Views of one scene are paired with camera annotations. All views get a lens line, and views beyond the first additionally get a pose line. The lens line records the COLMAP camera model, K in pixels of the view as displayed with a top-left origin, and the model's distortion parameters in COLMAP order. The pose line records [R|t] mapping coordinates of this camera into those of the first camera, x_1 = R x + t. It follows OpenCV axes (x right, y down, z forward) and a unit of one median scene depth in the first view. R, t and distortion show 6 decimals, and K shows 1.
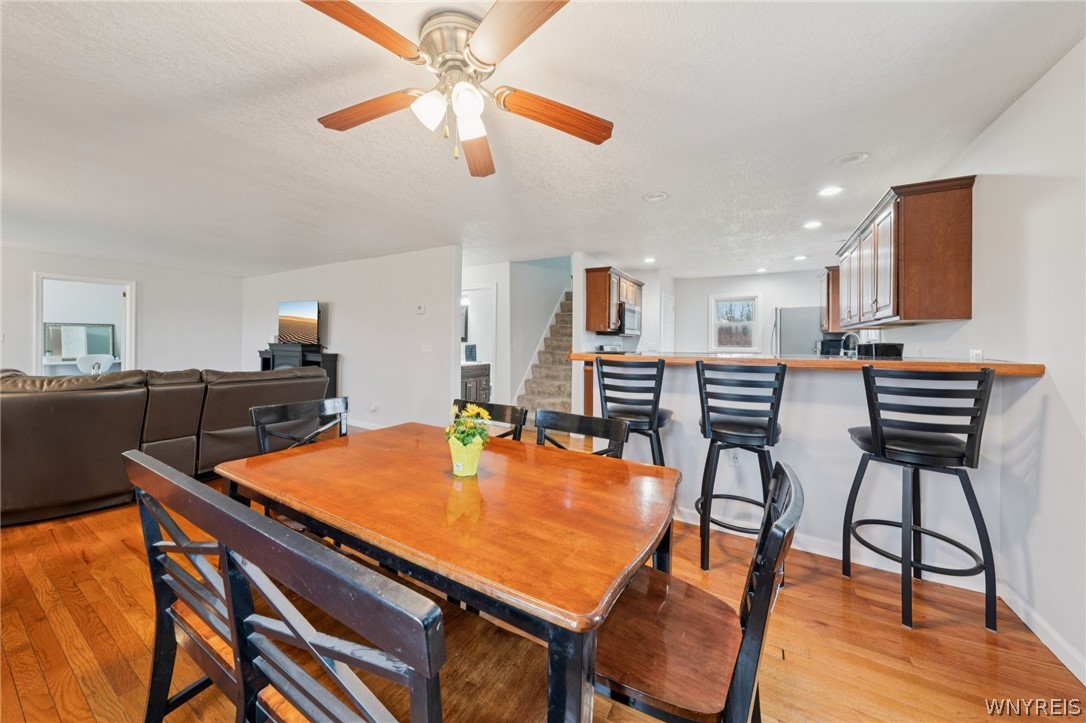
lens RADIAL K [[376.6, 0, 540.4], [0, 376.6, 338.0], [0, 0, 1]] dist [-0.002037, -0.000010]
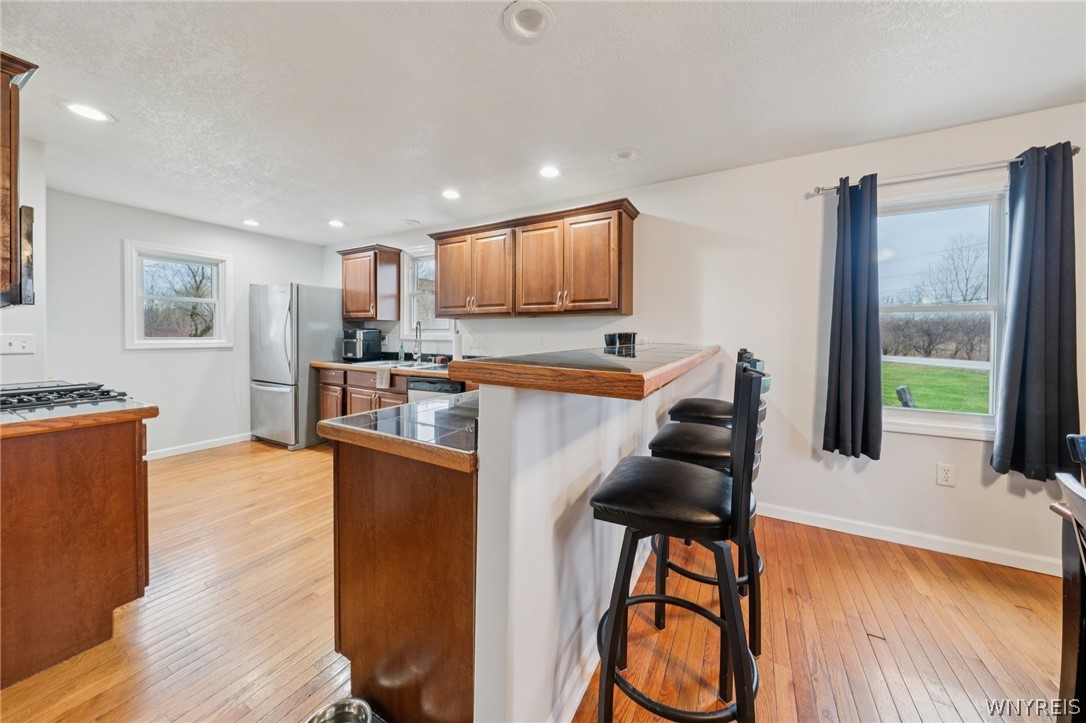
lens RADIAL K [[369.1, 0, 542.8], [0, 369.1, 336.9], [0, 0, 1]] dist [0.000598, 0.000514]
pose [[-0.016265, -0.018456, 0.999697, -0.076426], [-0.009805, 0.999784, 0.018299, 0.003579], [-0.999820, -0.009505, -0.016442, 0.492400]]
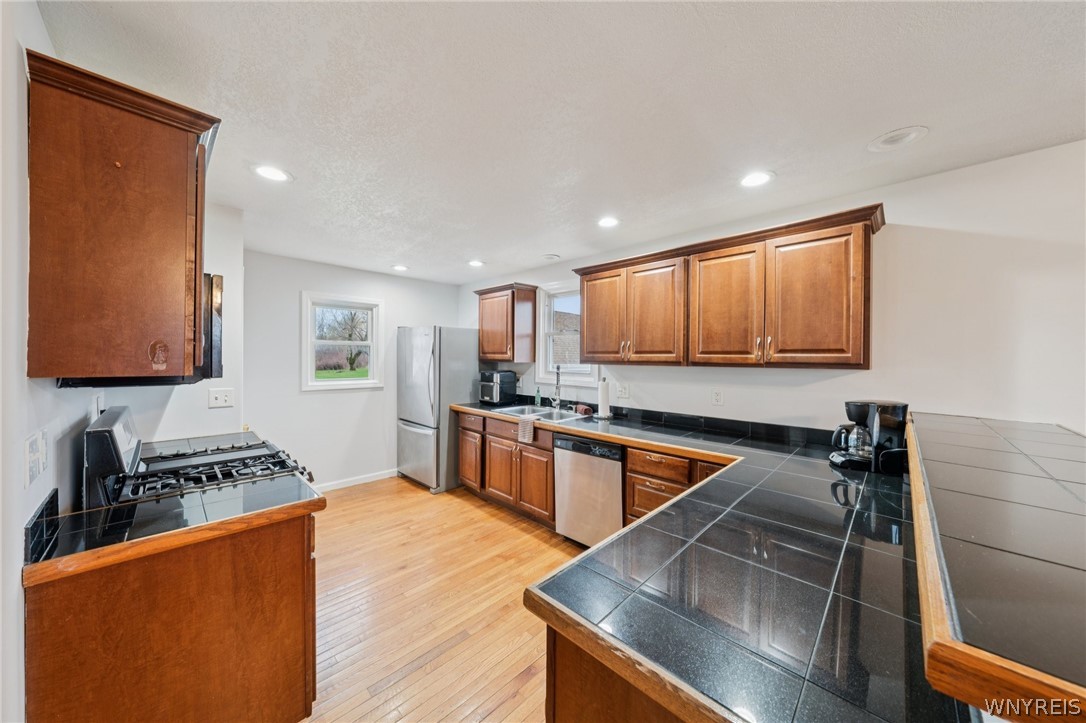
lens RADIAL K [[365.2, 0, 546.2], [0, 365.2, 357.4], [0, 0, 1]] dist [-0.000342, -0.000028]
pose [[0.243754, -0.011501, 0.969769, 0.007735], [-0.009800, 0.999849, 0.014321, -0.030709], [-0.969788, -0.012994, 0.243604, 0.577809]]
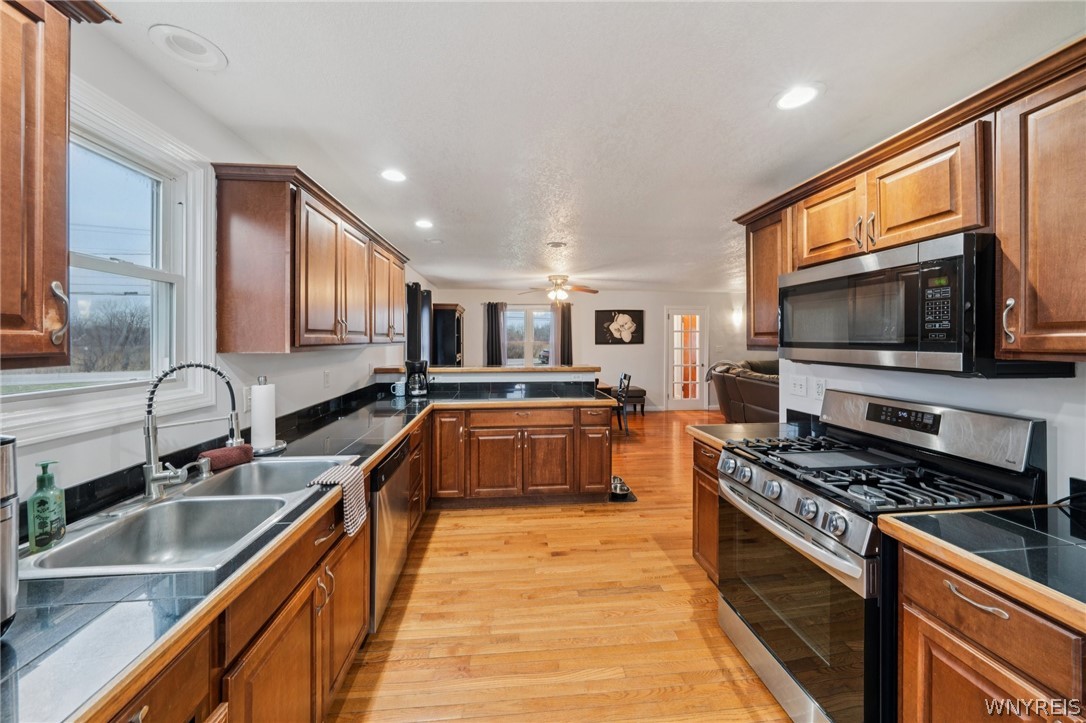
lens RADIAL K [[376.6, 0, 540.4], [0, 376.6, 338.0], [0, 0, 1]] dist [-0.002037, -0.000010]
pose [[-0.813389, -0.012571, -0.581584, 0.539662], [-0.004374, 0.999870, -0.015495, -0.021641], [0.581703, -0.010060, -0.813339, 0.993862]]
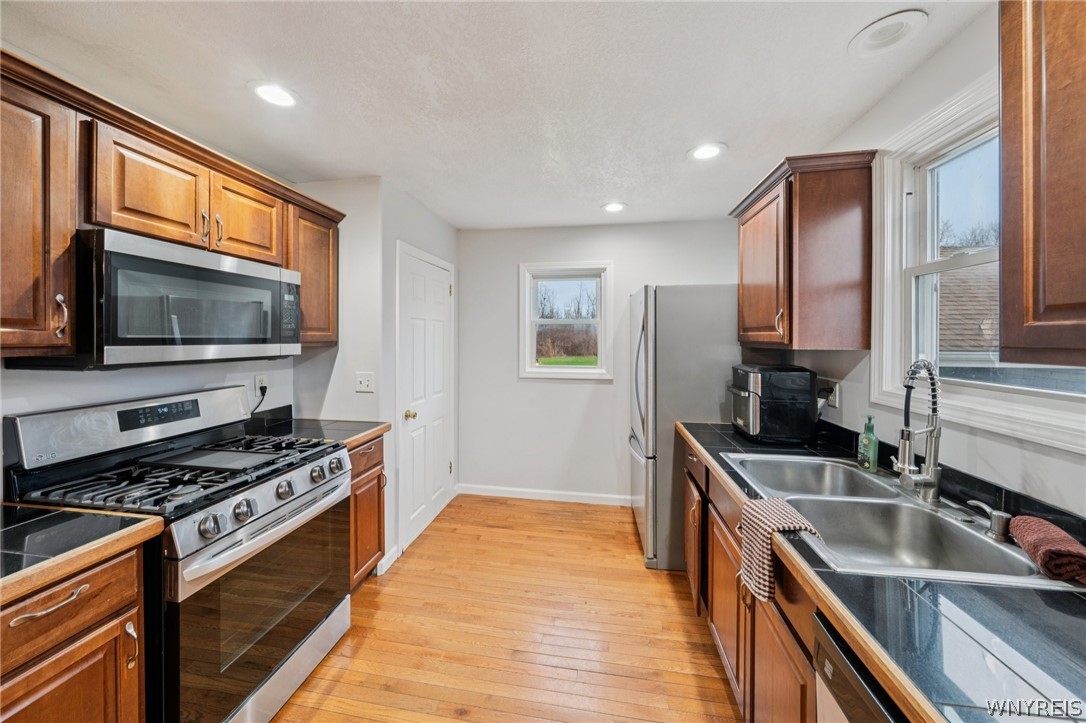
lens RADIAL K [[379.9, 0, 546.3], [0, 379.9, 340.4], [0, 0, 1]] dist [-0.000022, 0.011270]
pose [[0.928755, -0.010739, 0.370538, 0.333612], [0.005601, 0.999873, 0.014941, -0.024356], [-0.370652, -0.011801, 0.928697, 0.591868]]
